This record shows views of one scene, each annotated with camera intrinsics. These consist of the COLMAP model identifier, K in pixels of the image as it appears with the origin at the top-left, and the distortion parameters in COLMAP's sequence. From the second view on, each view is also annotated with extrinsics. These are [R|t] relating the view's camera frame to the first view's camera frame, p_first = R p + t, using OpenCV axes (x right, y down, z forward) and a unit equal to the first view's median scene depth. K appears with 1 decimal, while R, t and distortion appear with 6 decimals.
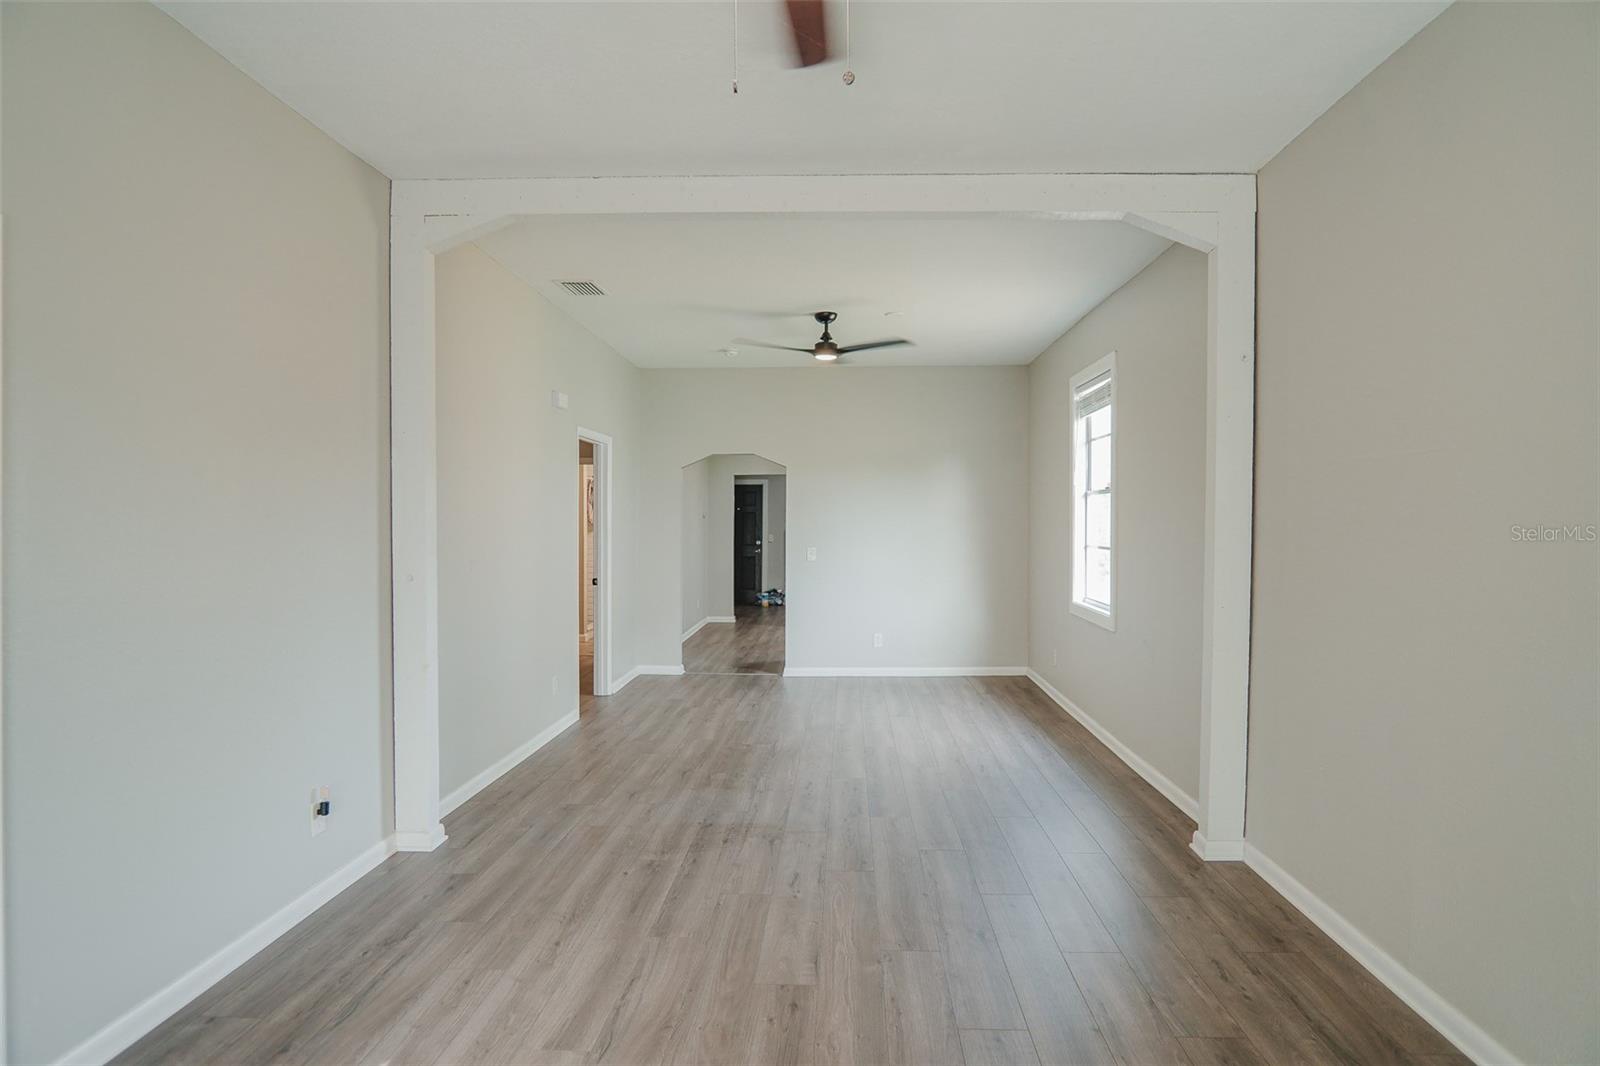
lens RADIAL K [[860.4, 0, 806.3], [0, 860.4, 530.1], [0, 0, 1]] dist [-0.033170, 0.009503]
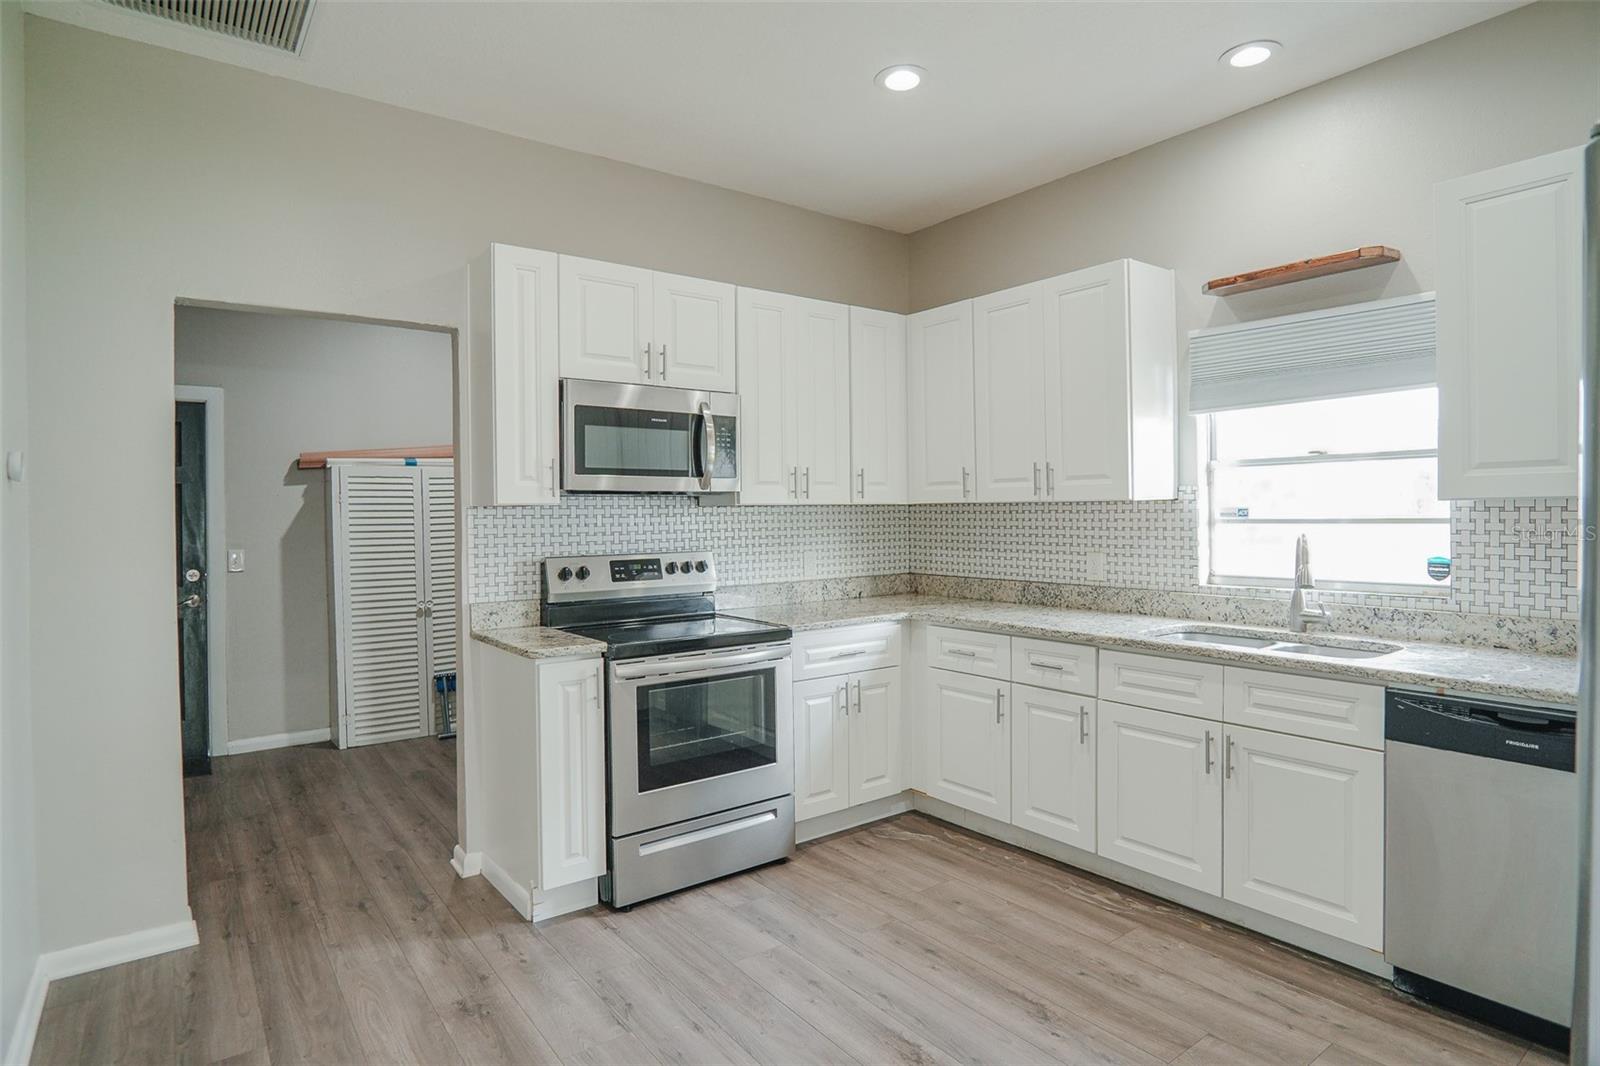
lens RADIAL K [[860.4, 0, 802.8], [0, 860.4, 523.5], [0, 0, 1]] dist [-0.033170, 0.009503]
pose [[0.769017, -0.018824, 0.638952, -0.207056], [0.021469, 0.999763, 0.003615, -0.003667], [-0.638868, 0.010938, 0.769238, 1.489802]]
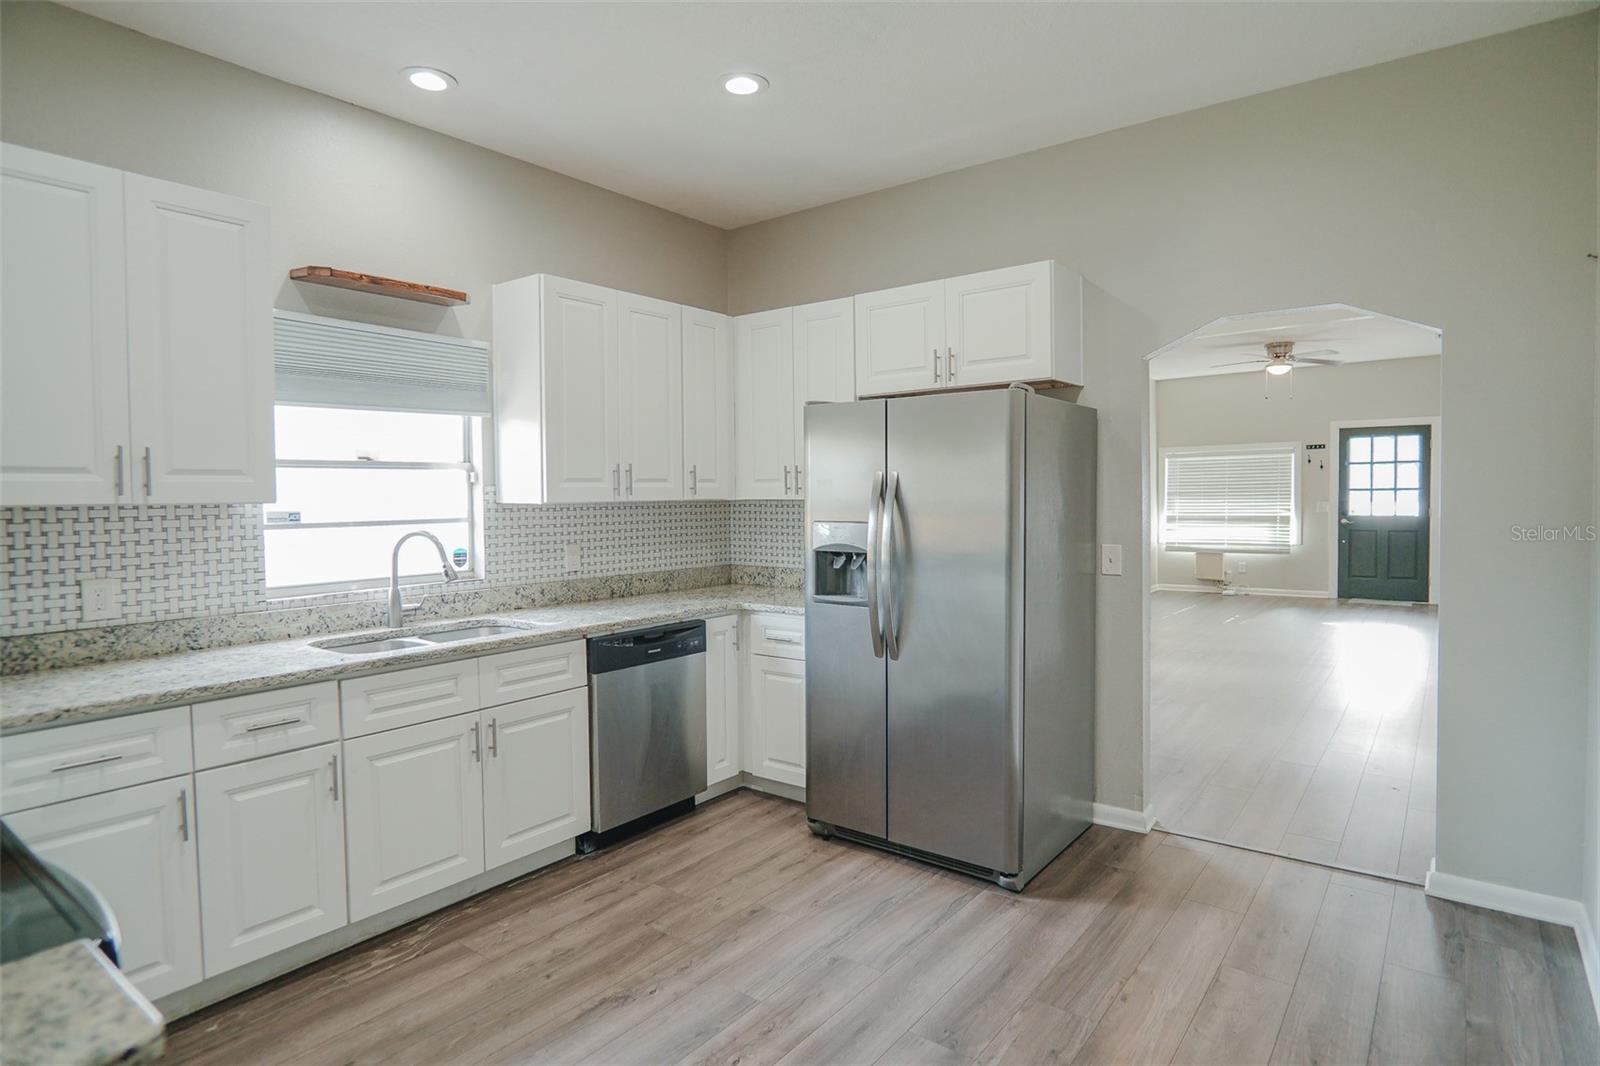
lens RADIAL K [[860.4, 0, 800.2], [0, 860.4, 531.3], [0, 0, 1]] dist [-0.033170, 0.009503]
pose [[-0.819442, -0.013583, 0.573001, -0.175116], [0.020537, 0.998381, 0.053037, -0.015282], [-0.572794, 0.055229, -0.817837, 1.992207]]
